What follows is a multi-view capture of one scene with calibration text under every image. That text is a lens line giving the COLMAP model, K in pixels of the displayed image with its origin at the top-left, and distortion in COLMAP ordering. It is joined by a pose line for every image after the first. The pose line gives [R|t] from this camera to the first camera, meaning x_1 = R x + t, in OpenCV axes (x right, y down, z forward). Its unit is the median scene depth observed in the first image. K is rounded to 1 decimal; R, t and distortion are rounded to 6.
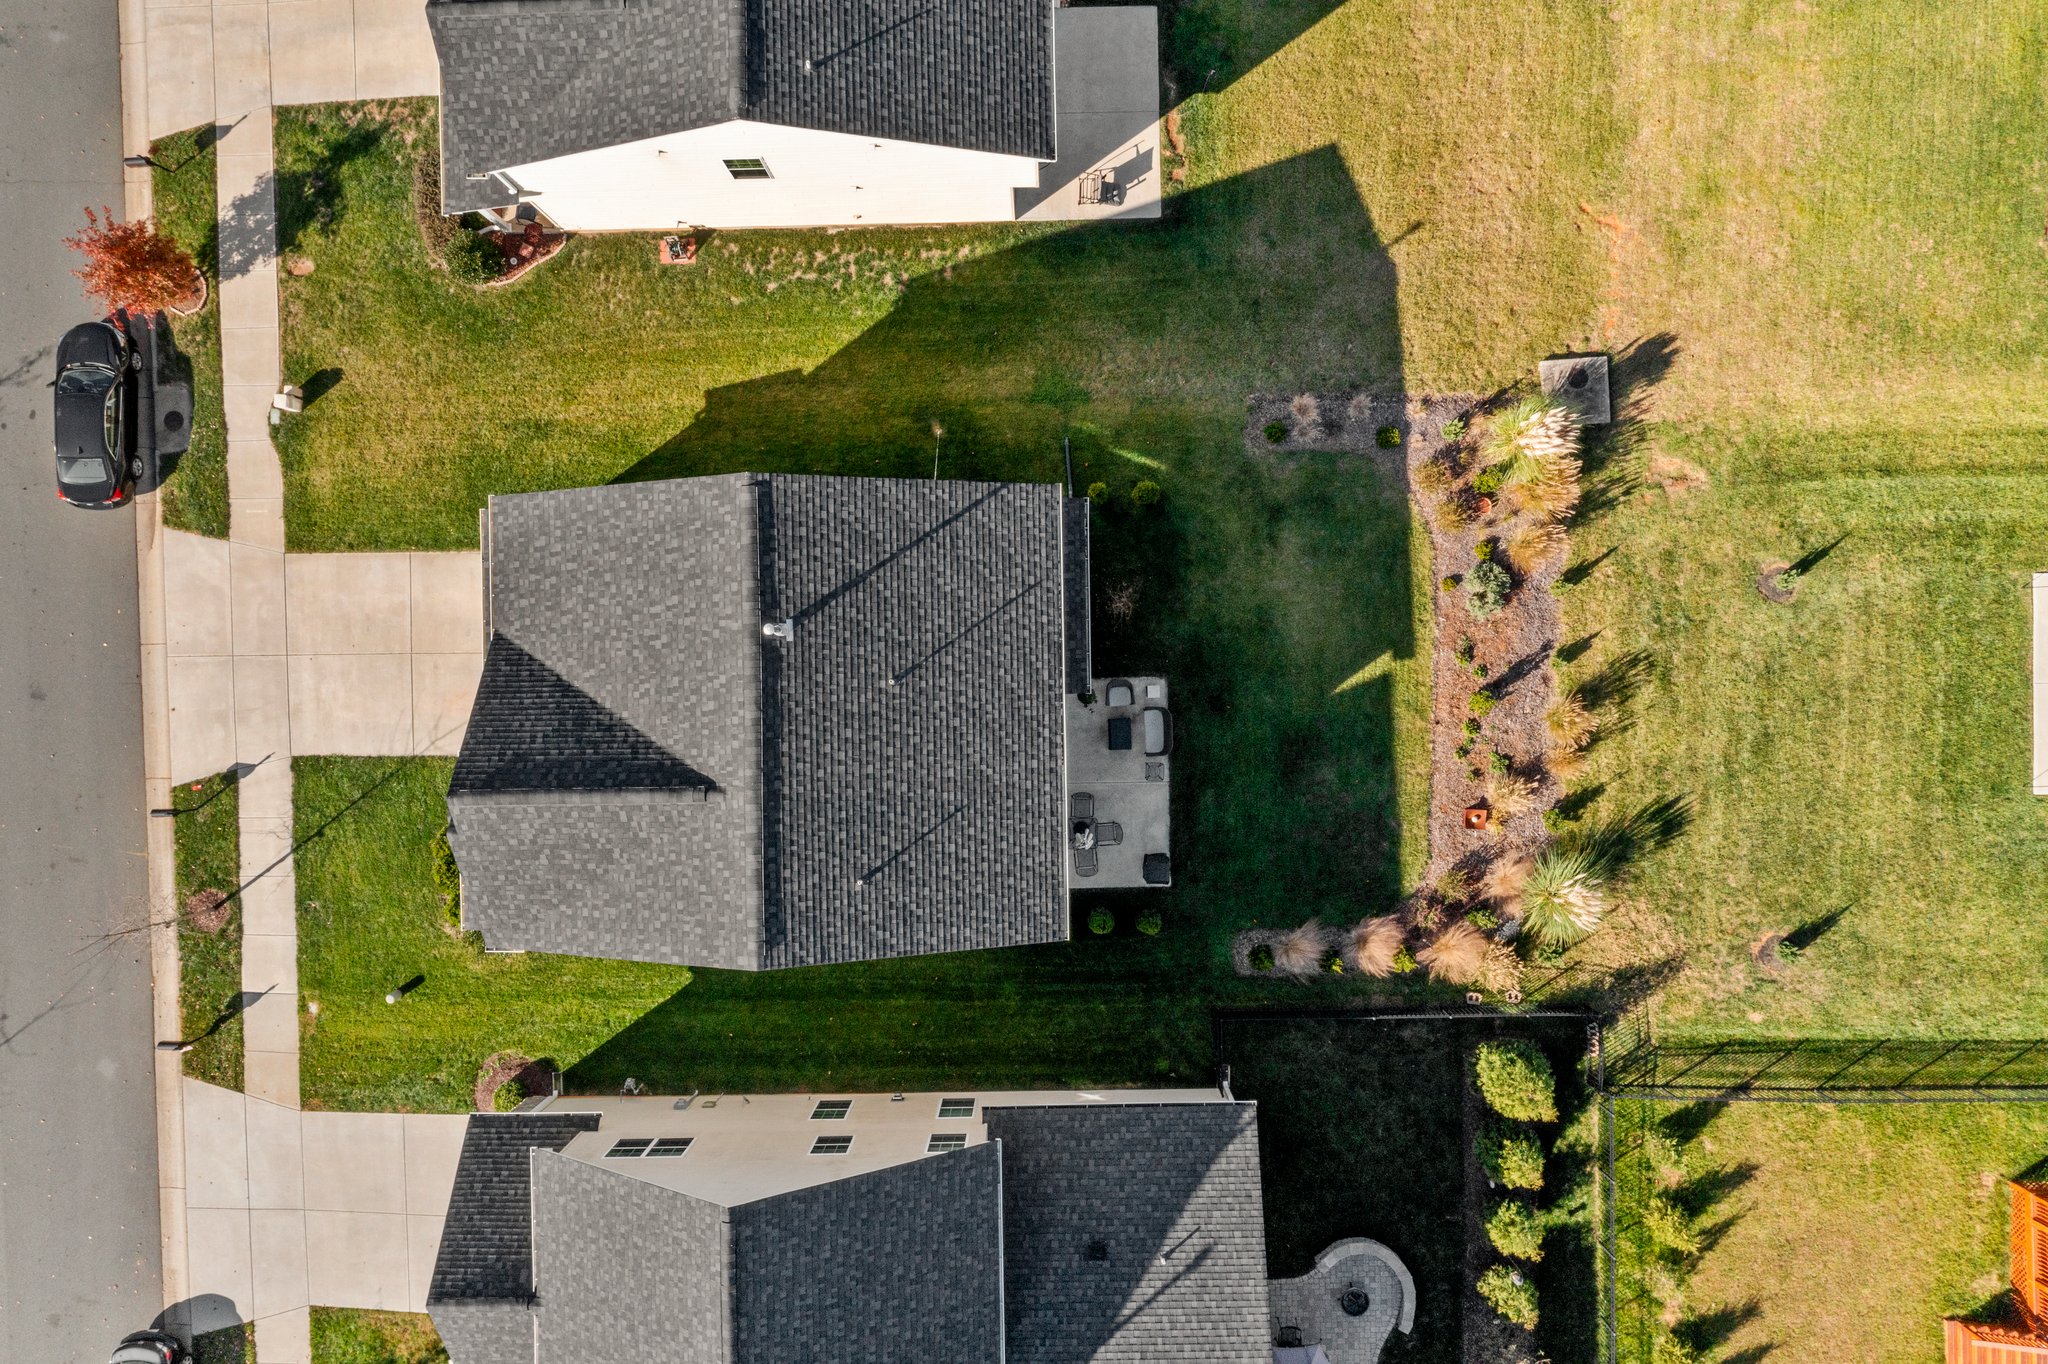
lens RADIAL K [[1646.6, 0, 1034.9], [0, 1646.6, 669.8], [0, 0, 1]] dist [-0.006675, 0.005563]
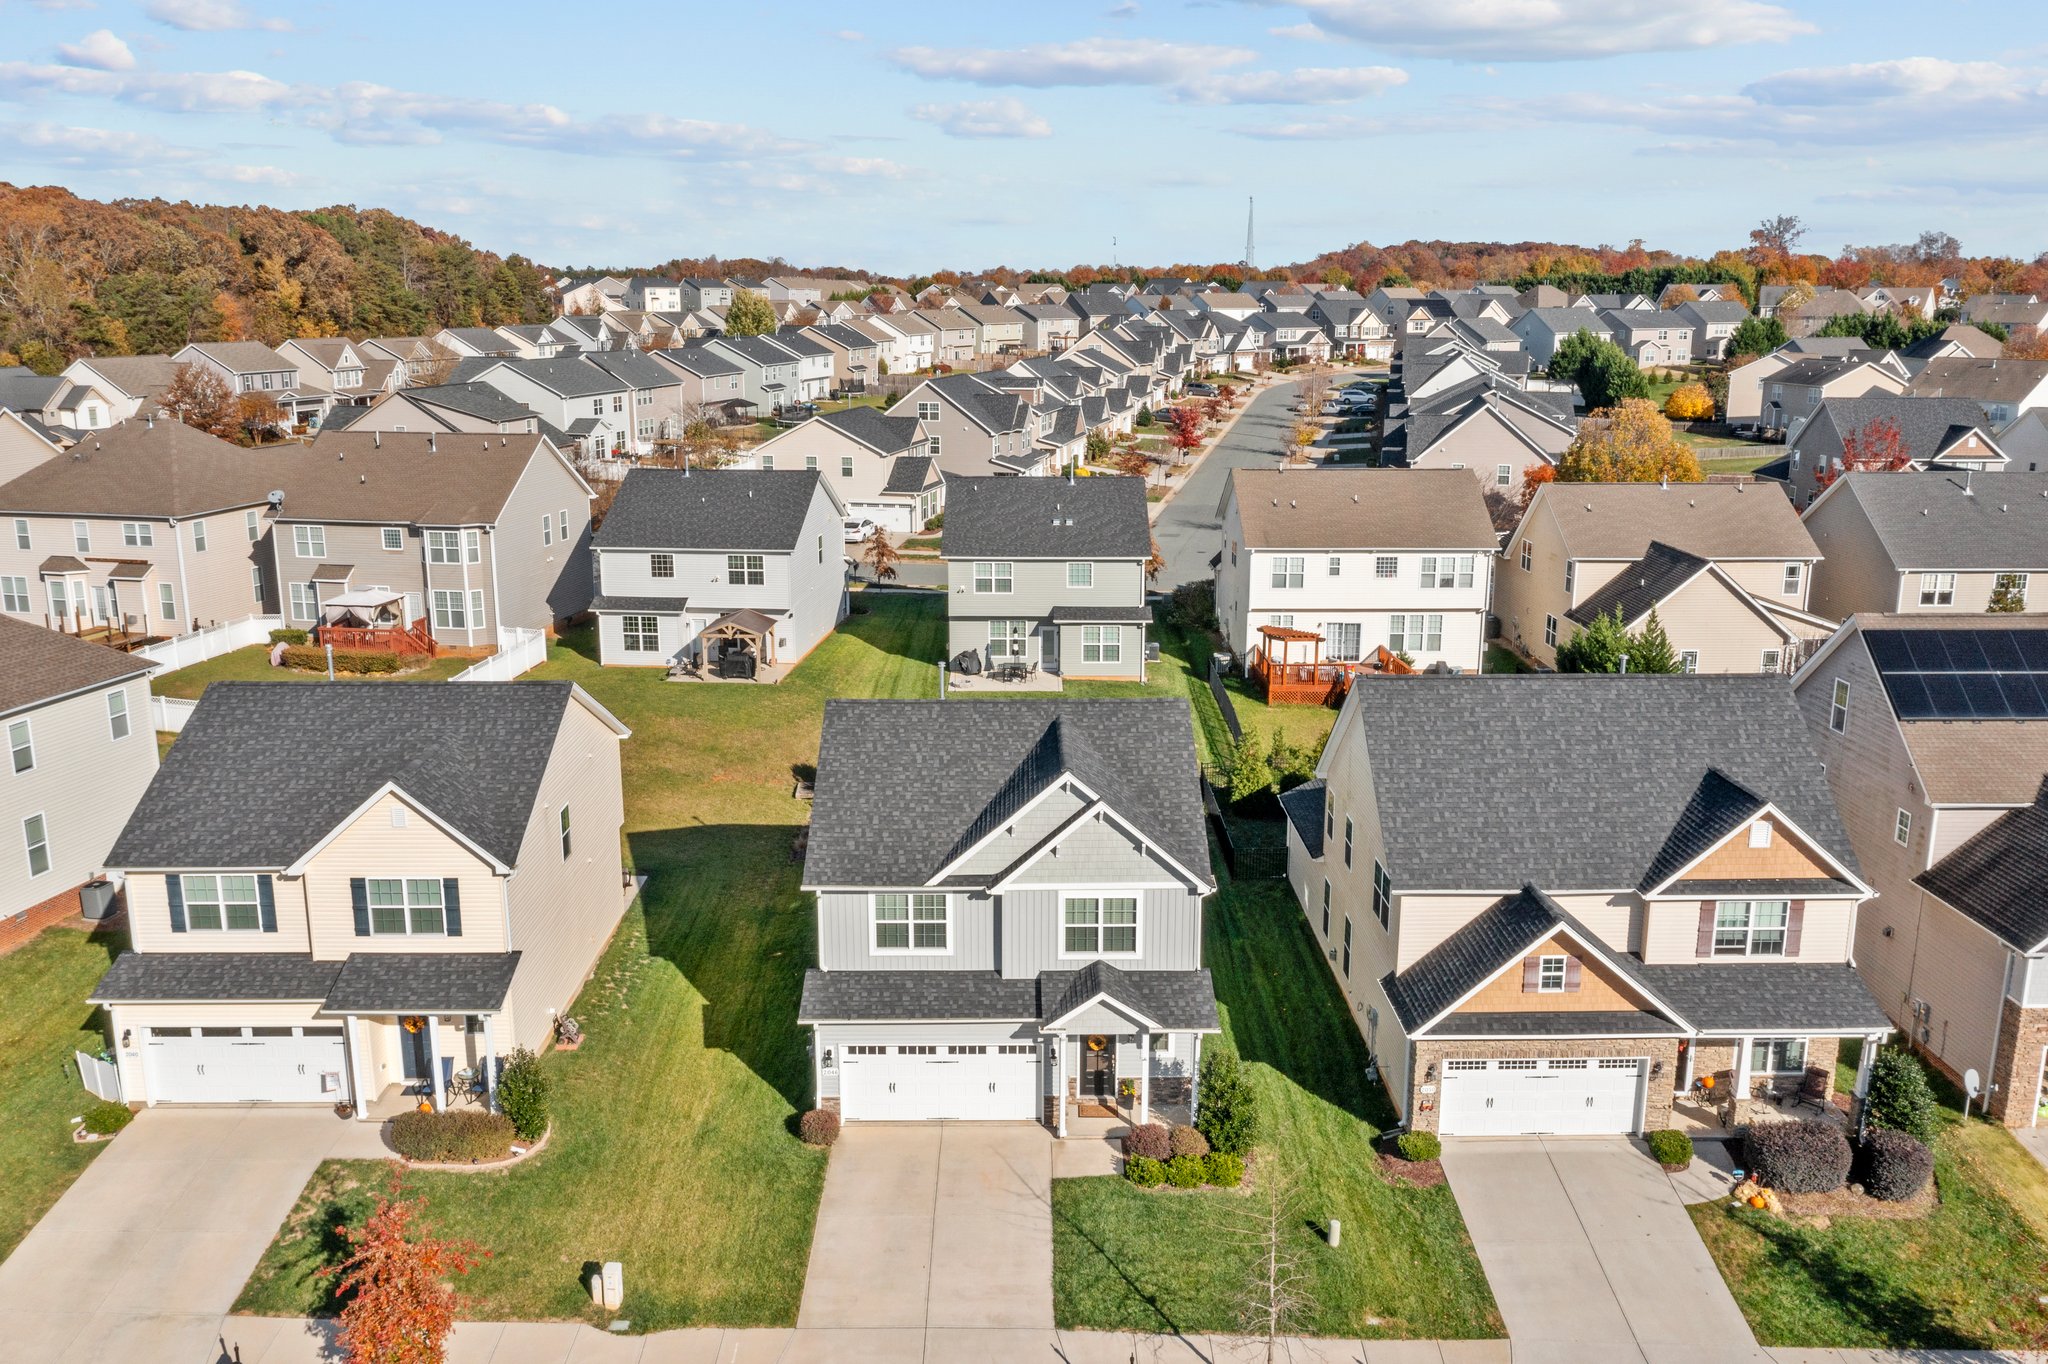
lens RADIAL K [[1646.6, 0, 1016.7], [0, 1646.6, 696.7], [0, 0, 1]] dist [-0.006675, 0.005563]
pose [[0.013143, -0.208967, 0.977834, -1.159631], [0.999914, 0.003185, -0.012759, 0.043468], [-0.000449, 0.977918, 0.208991, 0.545021]]
